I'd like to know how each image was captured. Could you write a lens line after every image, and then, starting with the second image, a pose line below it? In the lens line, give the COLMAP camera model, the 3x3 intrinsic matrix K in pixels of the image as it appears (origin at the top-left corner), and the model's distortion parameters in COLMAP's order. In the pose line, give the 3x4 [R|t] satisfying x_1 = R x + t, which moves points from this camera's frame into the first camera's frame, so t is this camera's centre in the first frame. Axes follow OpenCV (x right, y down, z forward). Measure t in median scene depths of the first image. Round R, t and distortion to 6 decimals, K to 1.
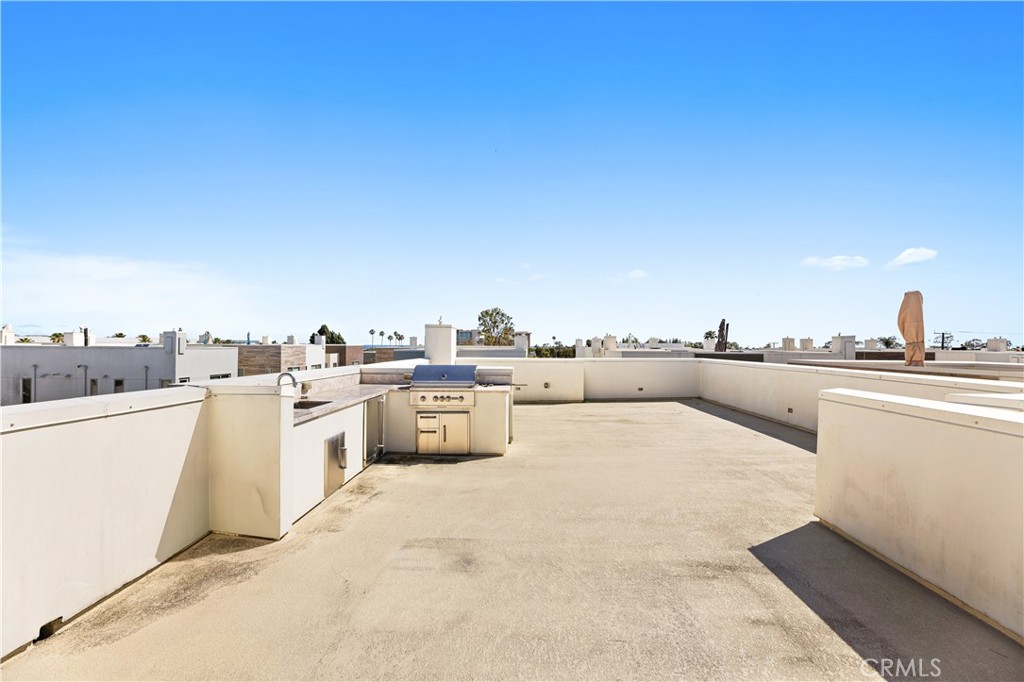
lens RADIAL K [[420.9, 0, 502.6], [0, 420.9, 334.7], [0, 0, 1]] dist [0.000469, 0.000195]
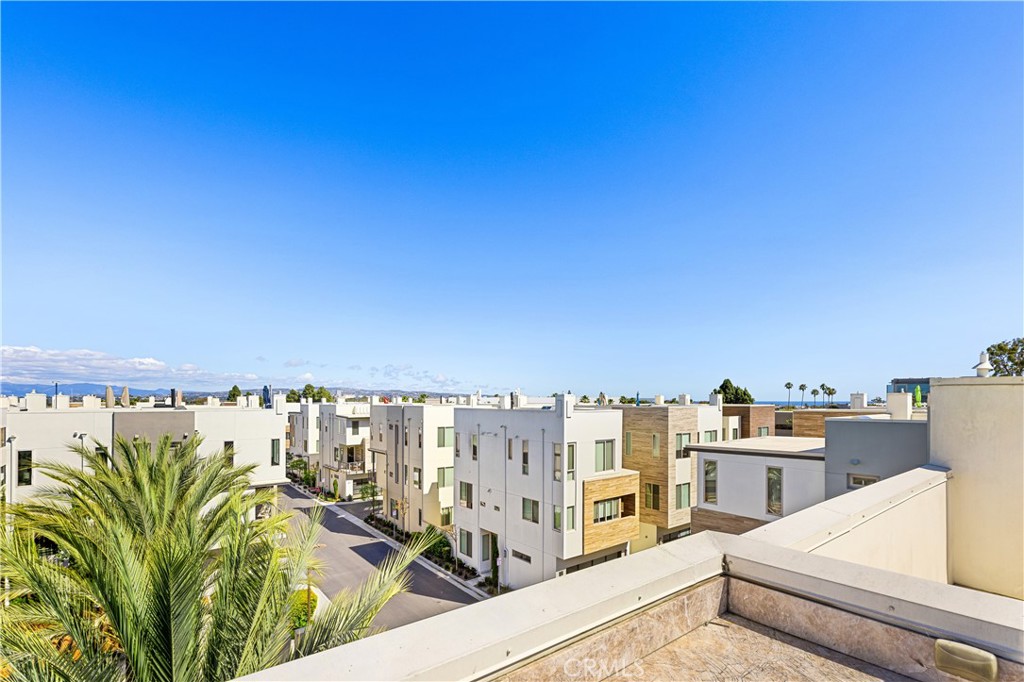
lens RADIAL K [[452.6, 0, 512.2], [0, 452.6, 407.7], [0, 0, 1]] dist [0.001365, 0.000055]
pose [[0.660494, 0.002252, -0.750828, -0.042235], [0.026342, 0.999310, 0.026170, -0.005298], [0.750369, -0.037063, 0.659980, 0.143194]]
